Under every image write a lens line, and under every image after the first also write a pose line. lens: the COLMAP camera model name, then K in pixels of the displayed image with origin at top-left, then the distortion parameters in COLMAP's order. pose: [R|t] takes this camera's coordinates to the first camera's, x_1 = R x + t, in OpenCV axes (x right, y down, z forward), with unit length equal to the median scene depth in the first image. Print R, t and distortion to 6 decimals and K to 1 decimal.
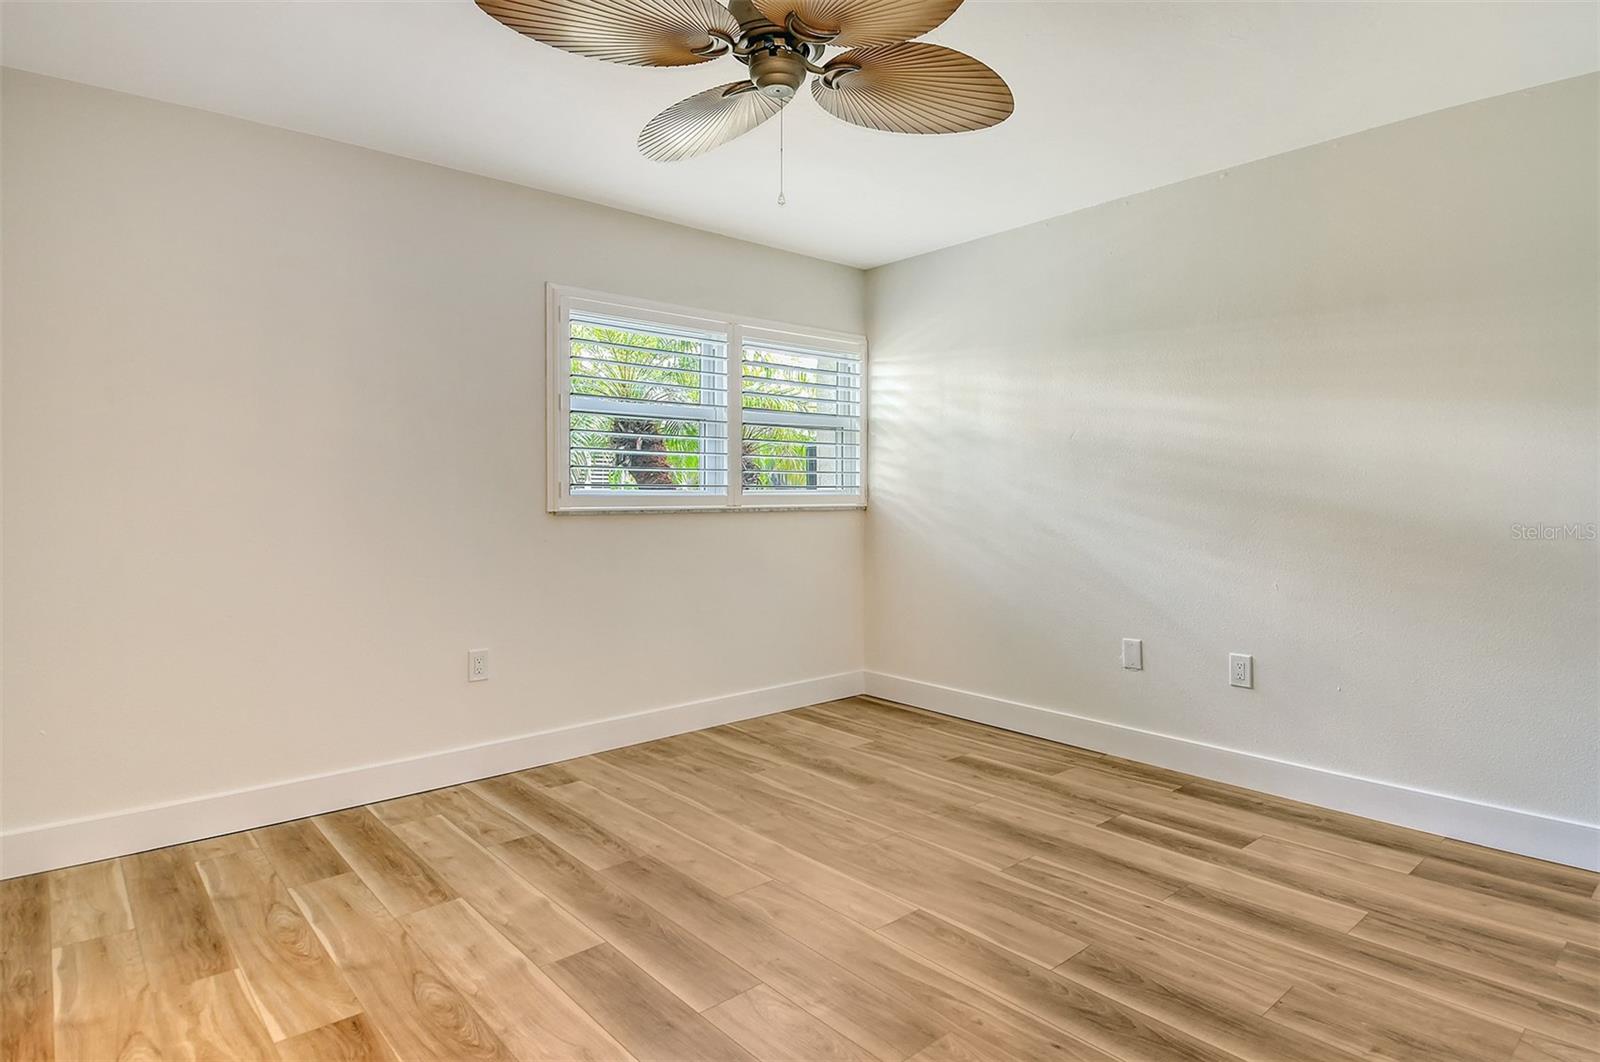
lens RADIAL K [[875.6, 0, 827.7], [0, 875.6, 502.5], [0, 0, 1]] dist [0.069222, -0.062303]
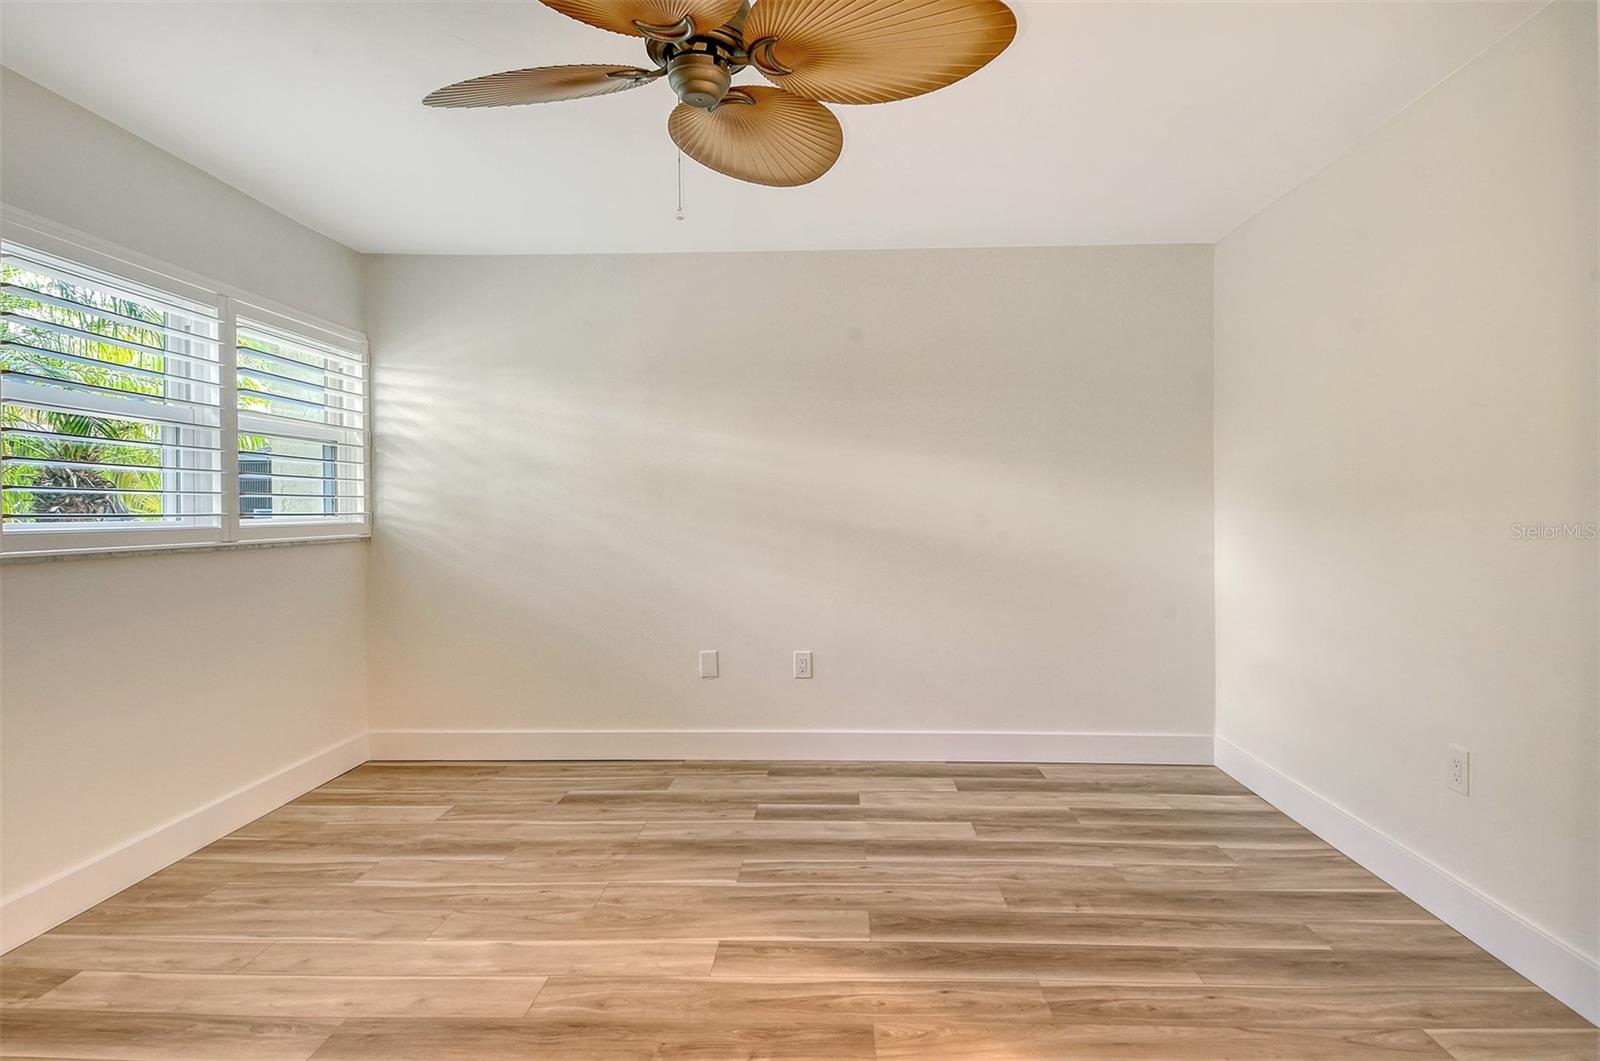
lens RADIAL K [[847.1, 0, 819.0], [0, 847.1, 520.7], [0, 0, 1]] dist [0.077806, -0.054856]
pose [[0.693647, -0.010224, 0.720242, -0.365884], [0.009597, 0.999942, 0.004951, -0.015802], [-0.720251, 0.003478, 0.693705, 0.167909]]
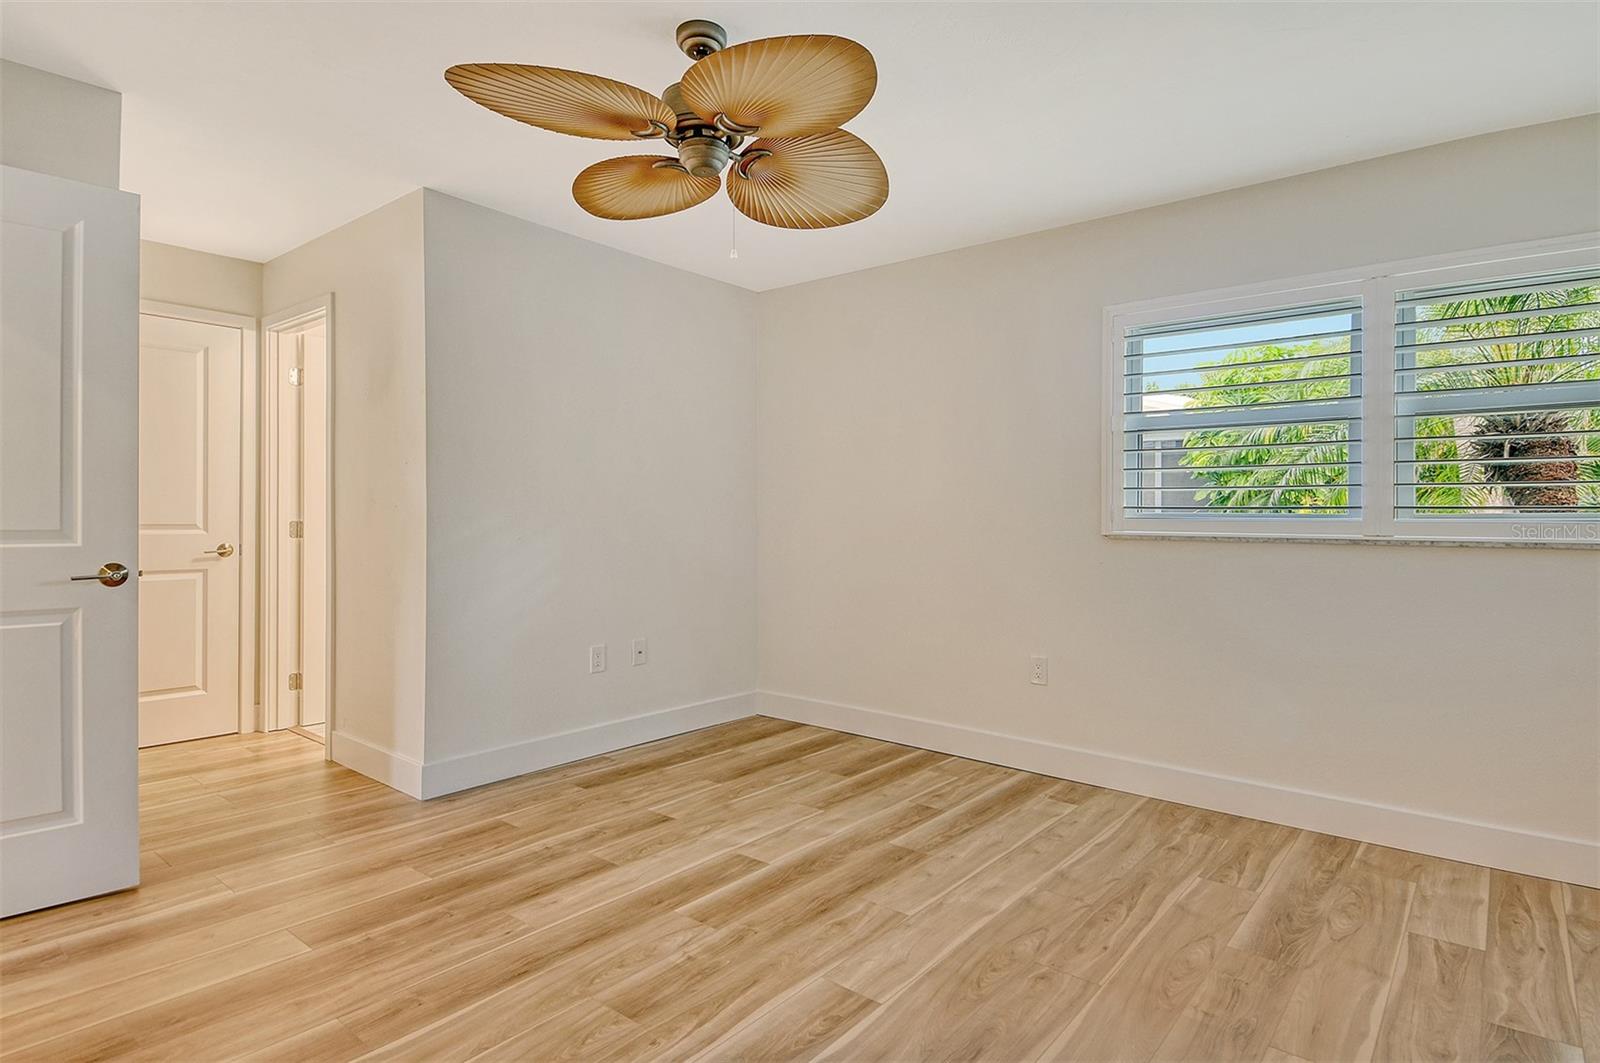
lens RADIAL K [[847.1, 0, 819.0], [0, 847.1, 521.7], [0, 0, 1]] dist [0.077806, -0.054856]
pose [[0.156355, 0.004857, -0.987689, 0.639551], [-0.015955, 0.999870, 0.002392, -0.002230], [0.987572, 0.015385, 0.156412, 0.567469]]
